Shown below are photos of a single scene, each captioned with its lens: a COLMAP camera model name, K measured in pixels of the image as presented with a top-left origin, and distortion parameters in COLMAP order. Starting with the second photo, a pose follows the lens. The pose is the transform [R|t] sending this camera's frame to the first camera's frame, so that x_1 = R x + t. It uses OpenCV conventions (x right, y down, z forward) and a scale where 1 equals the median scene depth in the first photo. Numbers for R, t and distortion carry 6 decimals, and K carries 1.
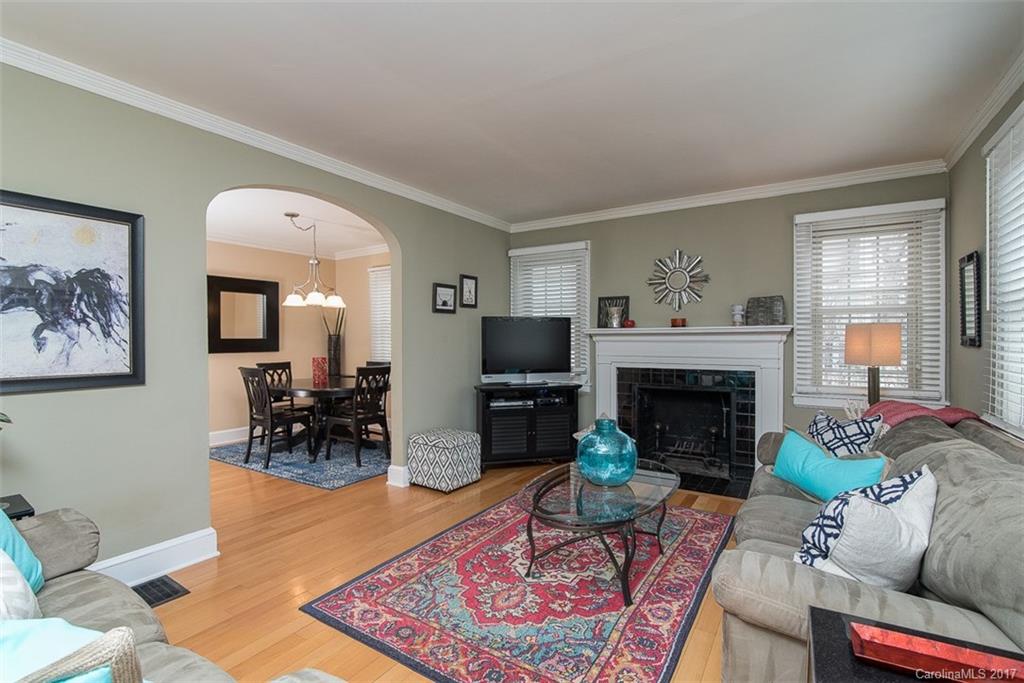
lens RADIAL K [[472.4, 0, 508.5], [0, 472.4, 340.9], [0, 0, 1]] dist [-0.027632, -0.000226]
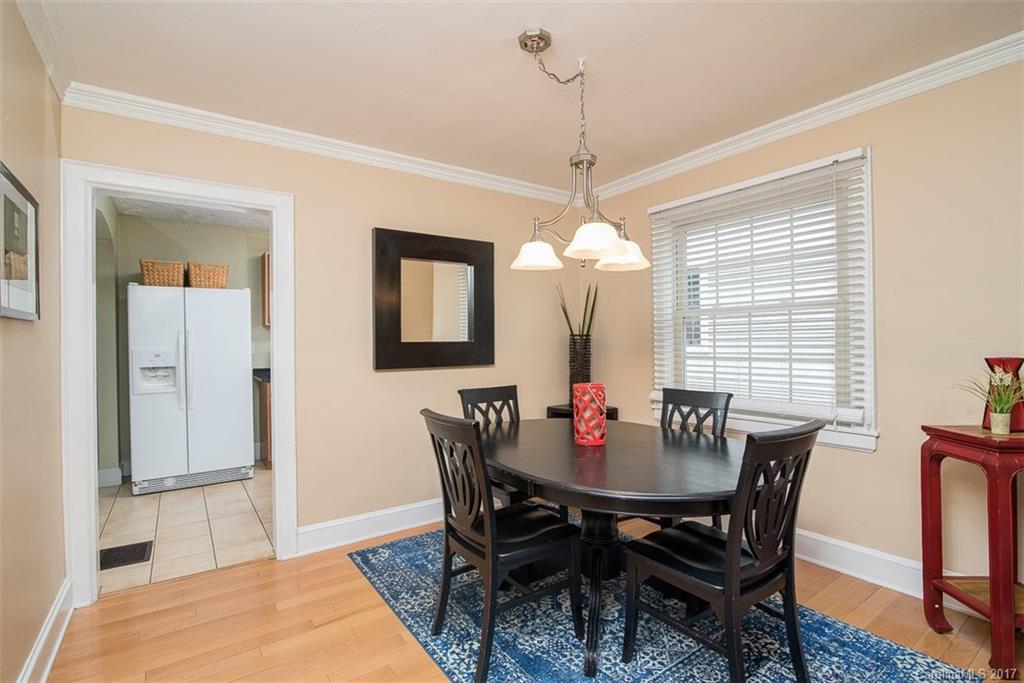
lens RADIAL K [[472.4, 0, 511.4], [0, 472.4, 340.8], [0, 0, 1]] dist [-0.027632, -0.000226]
pose [[0.928735, -0.002905, -0.370732, -0.276402], [0.001941, 0.999994, -0.002974, -0.004476], [0.370738, 0.002042, 0.928735, 0.511798]]
